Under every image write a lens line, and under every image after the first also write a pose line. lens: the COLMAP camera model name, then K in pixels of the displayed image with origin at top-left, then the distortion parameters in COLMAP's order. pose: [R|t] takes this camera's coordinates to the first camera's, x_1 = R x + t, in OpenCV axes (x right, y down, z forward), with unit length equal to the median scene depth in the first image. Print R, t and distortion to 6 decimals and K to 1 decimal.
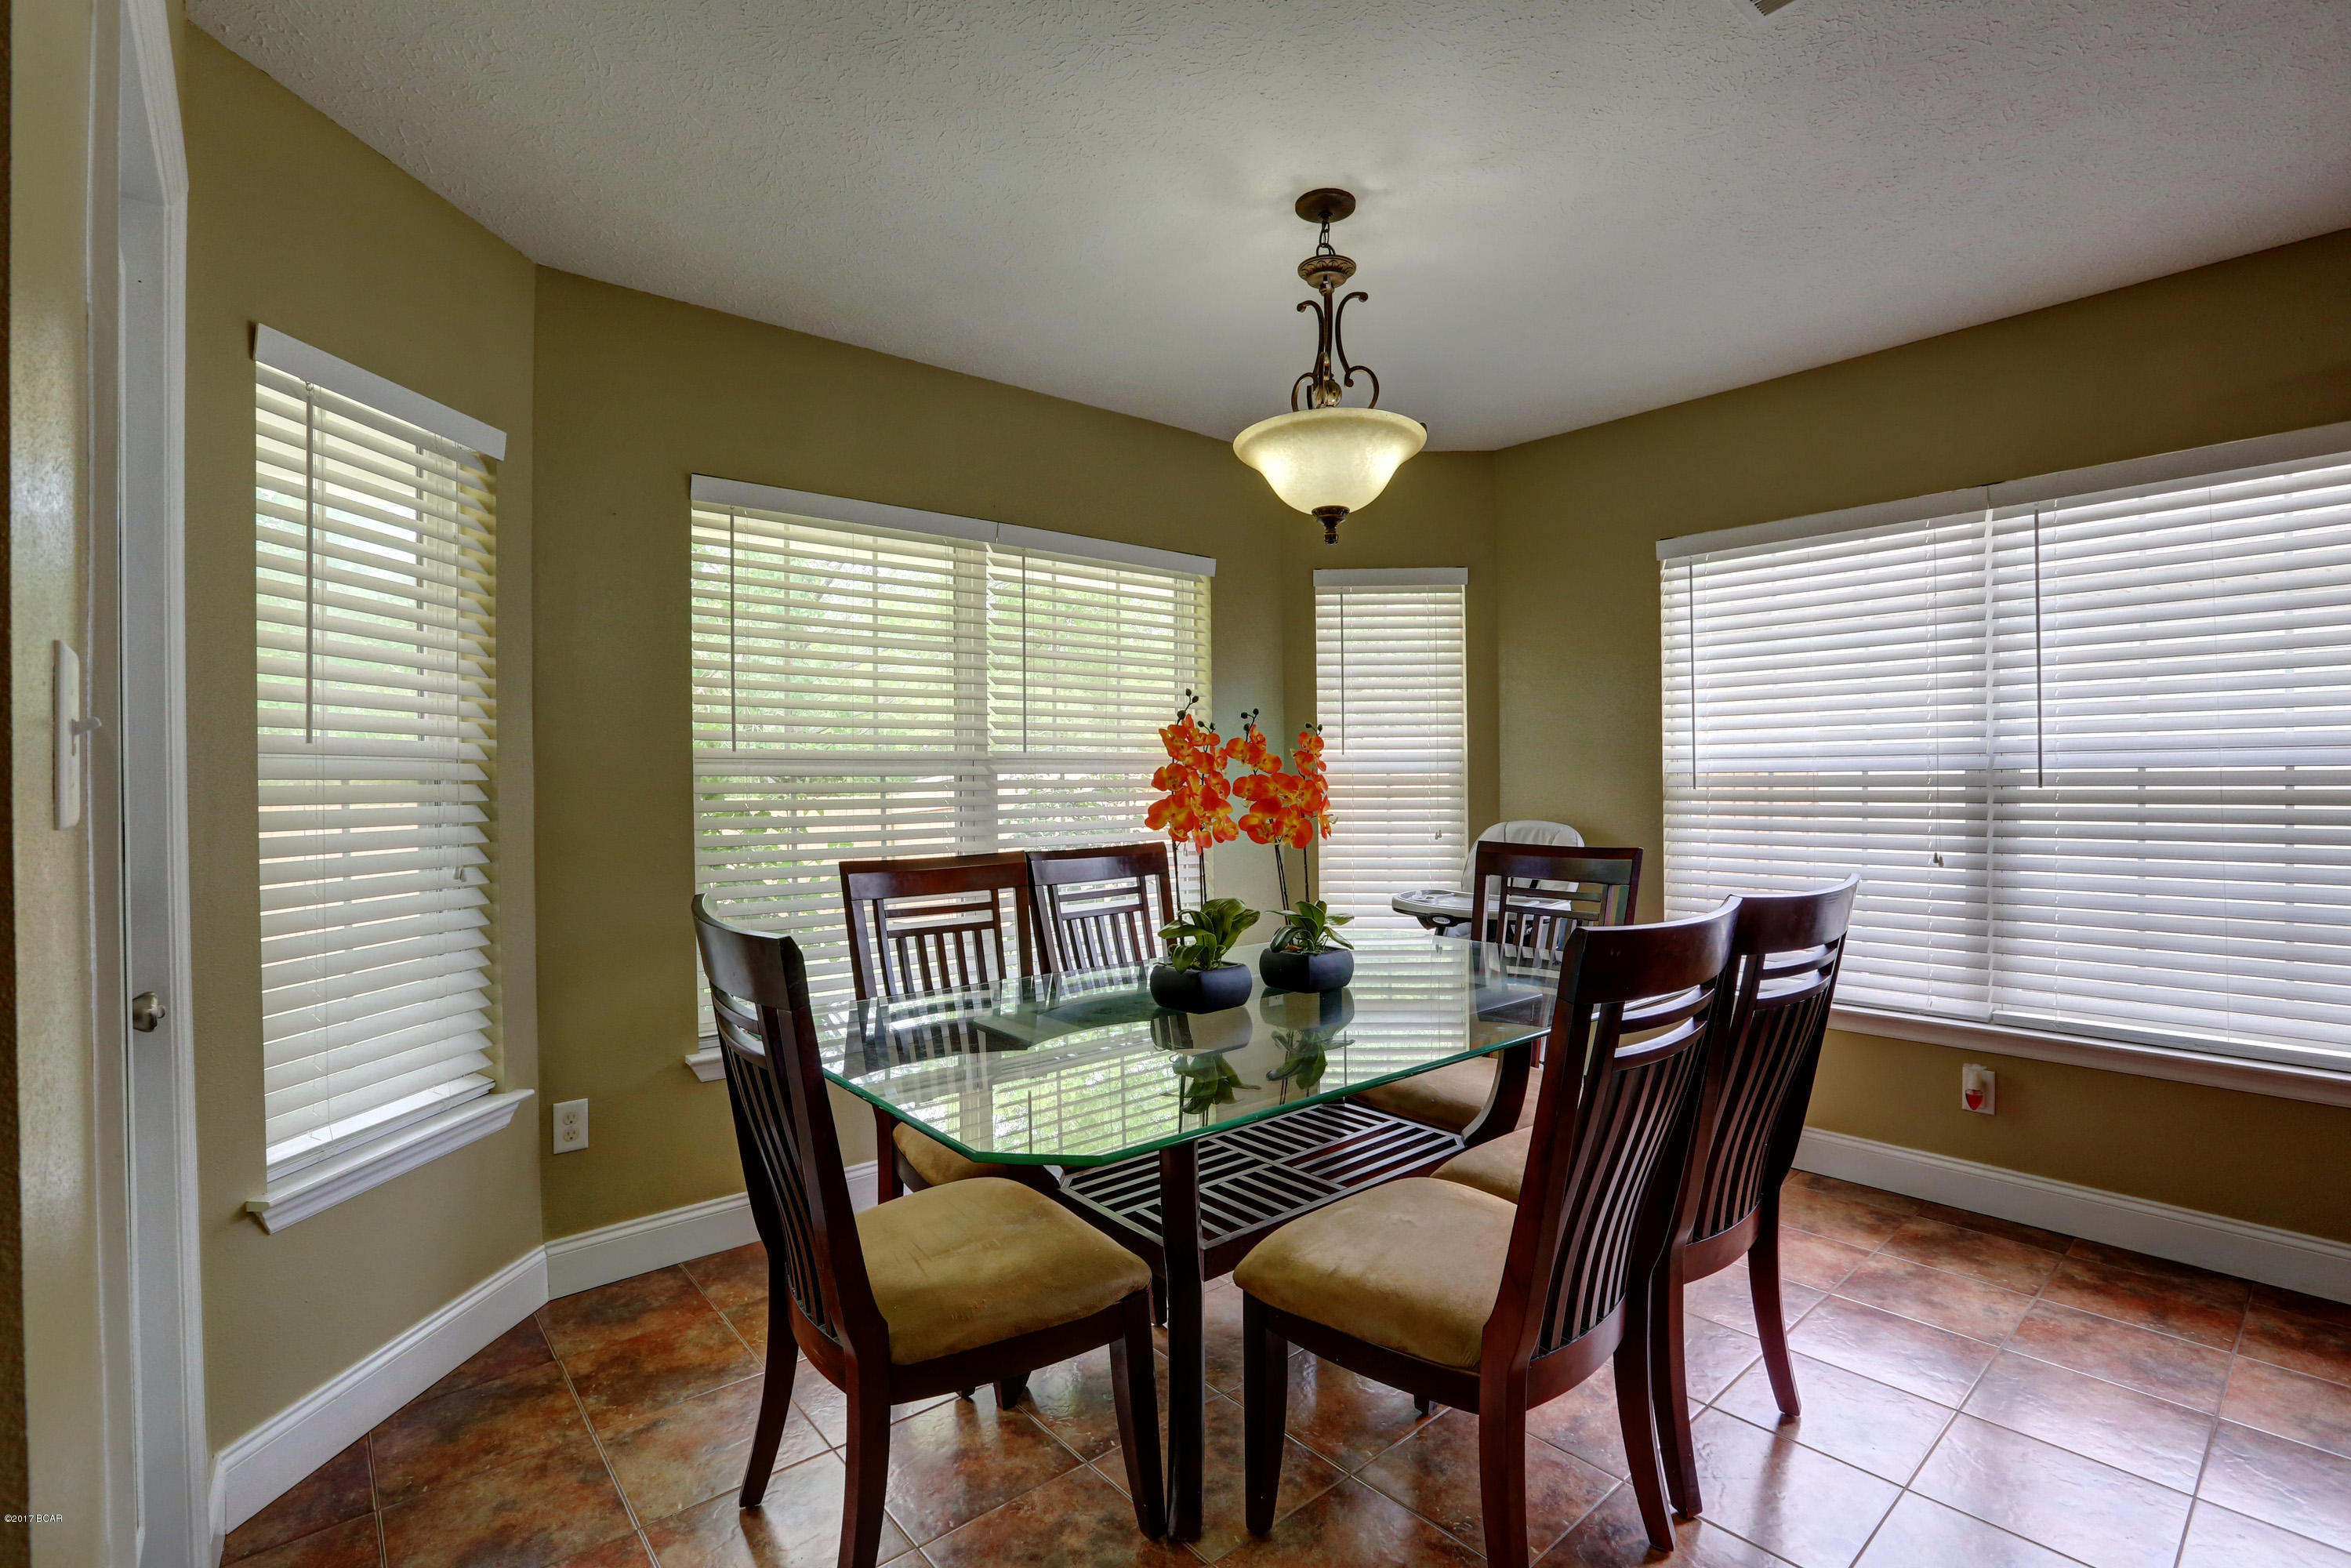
lens RADIAL K [[1073.5, 0, 1175.5], [0, 1073.5, 784.0], [0, 0, 1]] dist [-0.070827, 0.040292]
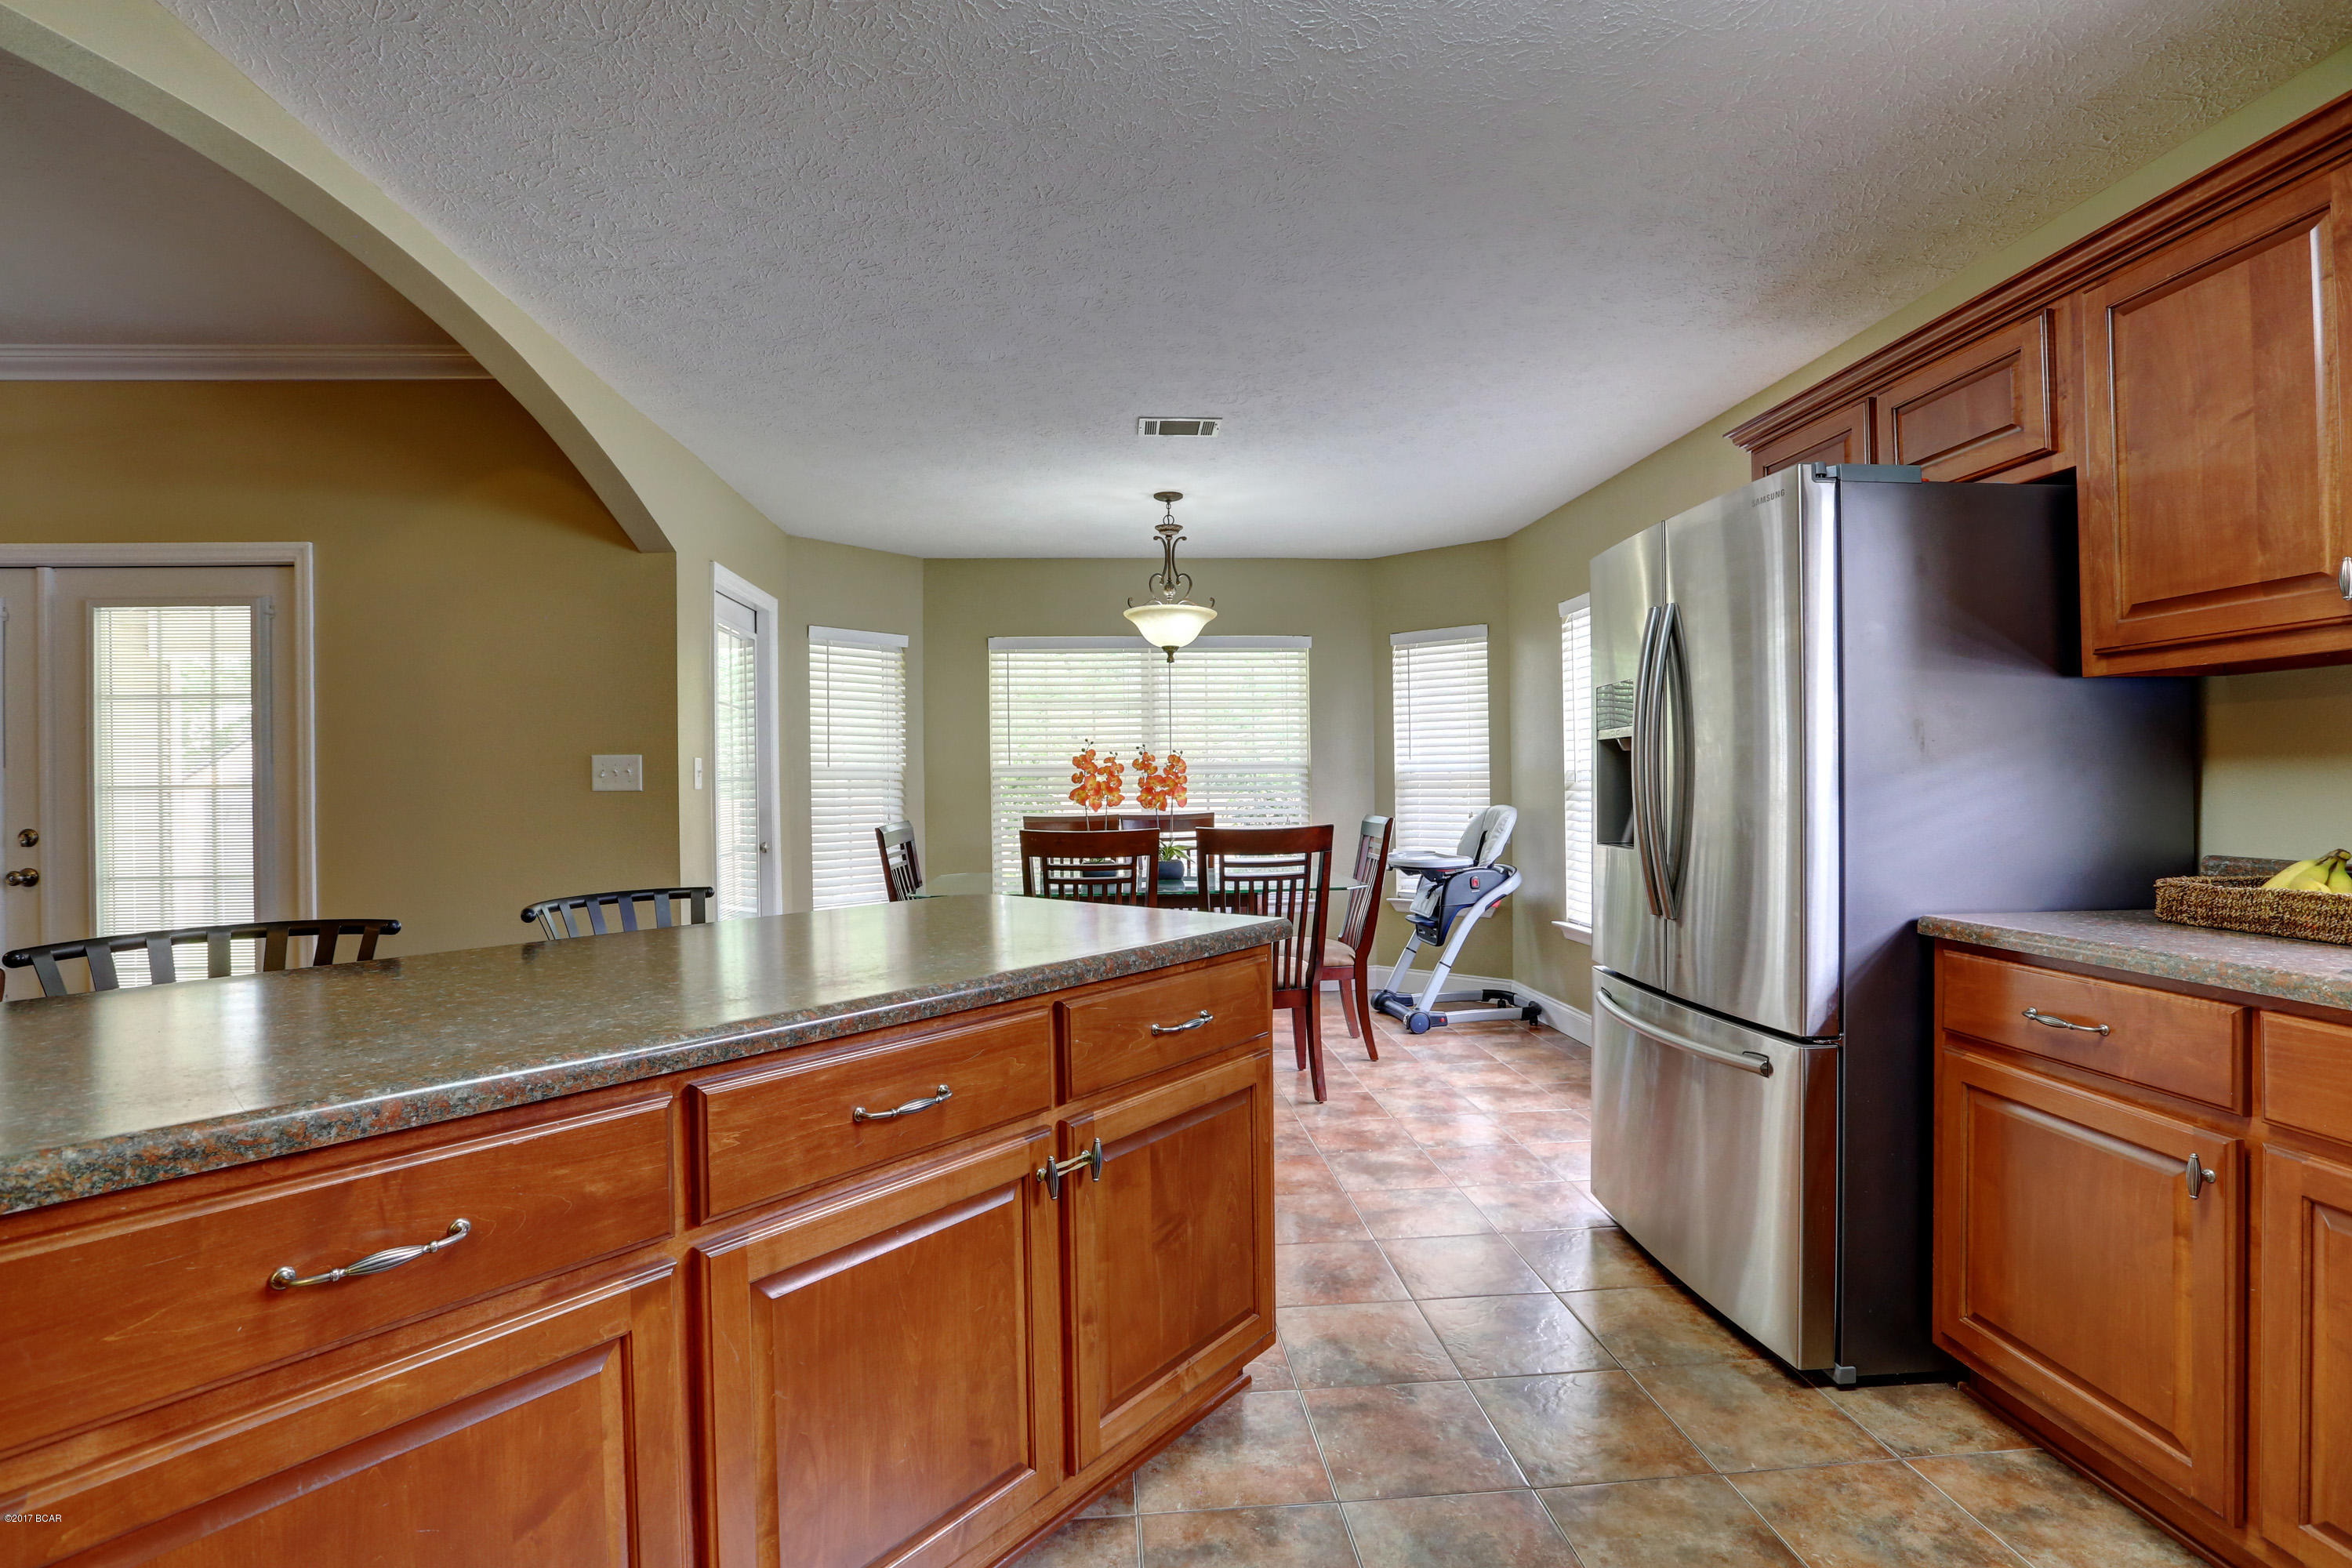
lens RADIAL K [[1073.9, 0, 1176.0], [0, 1073.9, 784.0], [0, 0, 1]] dist [-0.070827, 0.040292]
pose [[0.804005, 0.001686, -0.594620, 1.323515], [0.003425, 0.999966, 0.007467, -0.009019], [0.594612, -0.008041, 0.803972, -0.622419]]
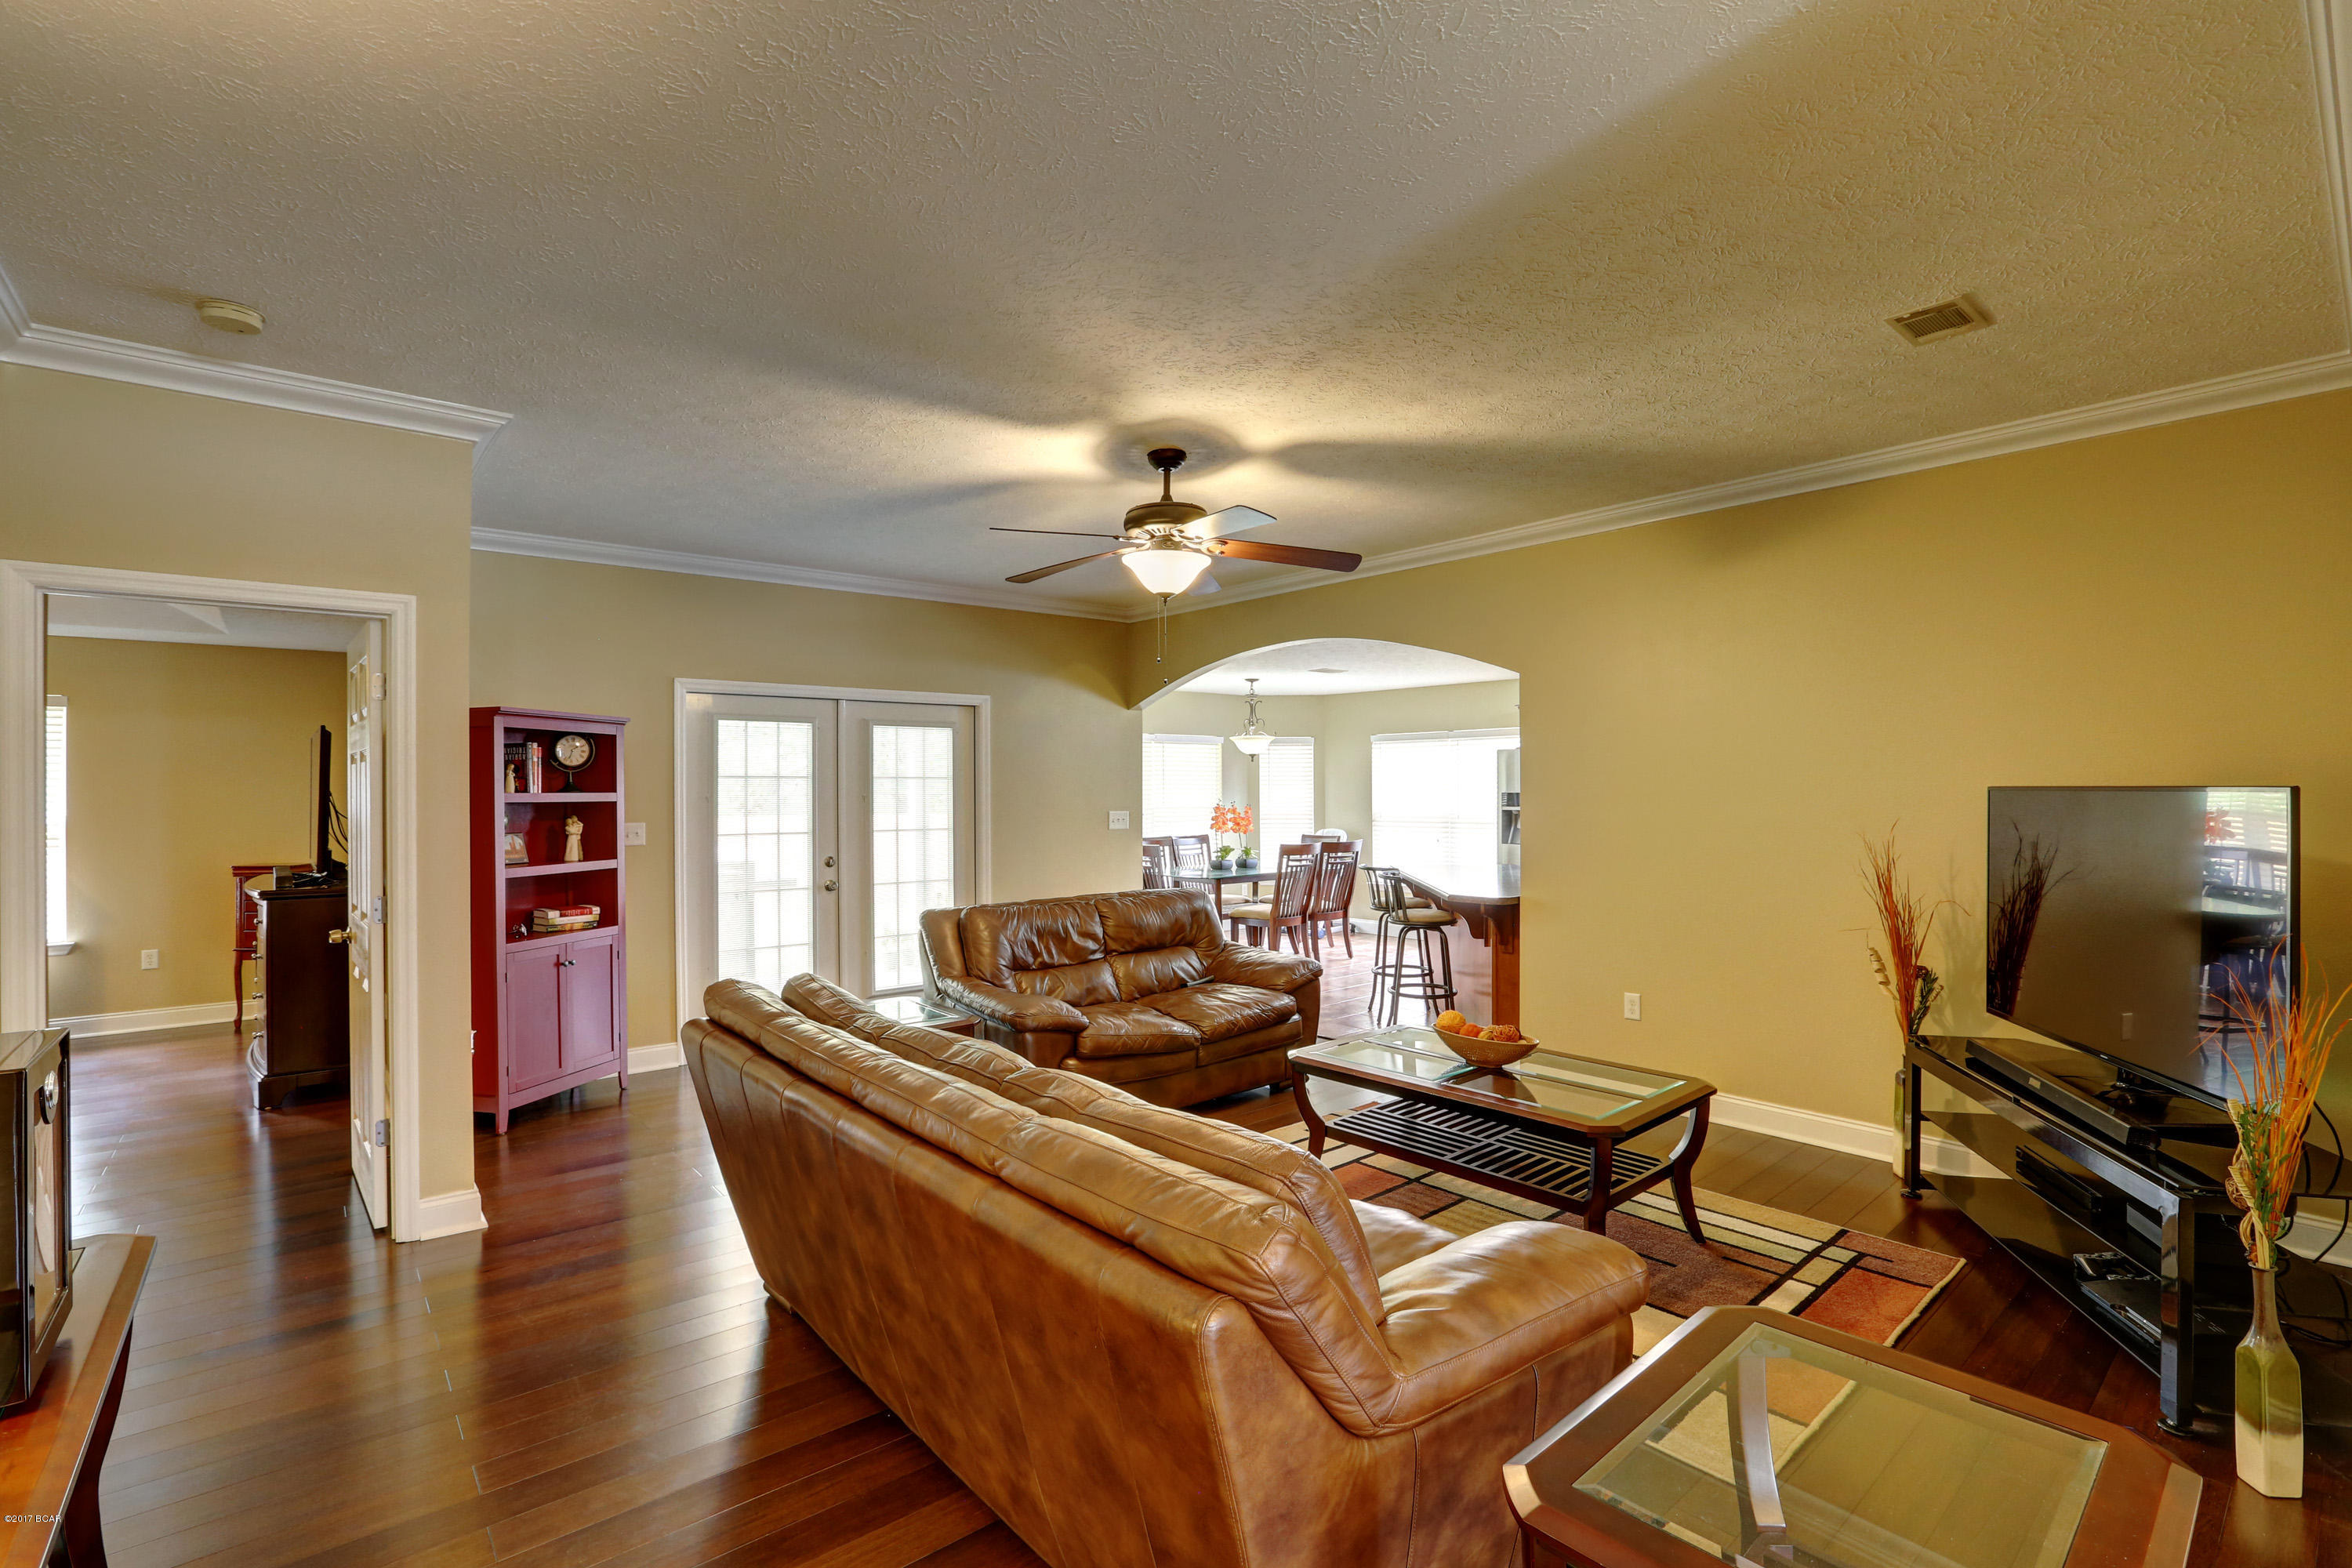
lens RADIAL K [[1073.9, 0, 1176.0], [0, 1073.9, 784.0], [0, 0, 1]] dist [-0.070827, 0.040292]
pose [[0.999976, 0.002269, -0.006568, -0.122199], [-0.002314, 0.999974, -0.006860, -0.103623], [0.006552, 0.006875, 0.999955, -3.073817]]
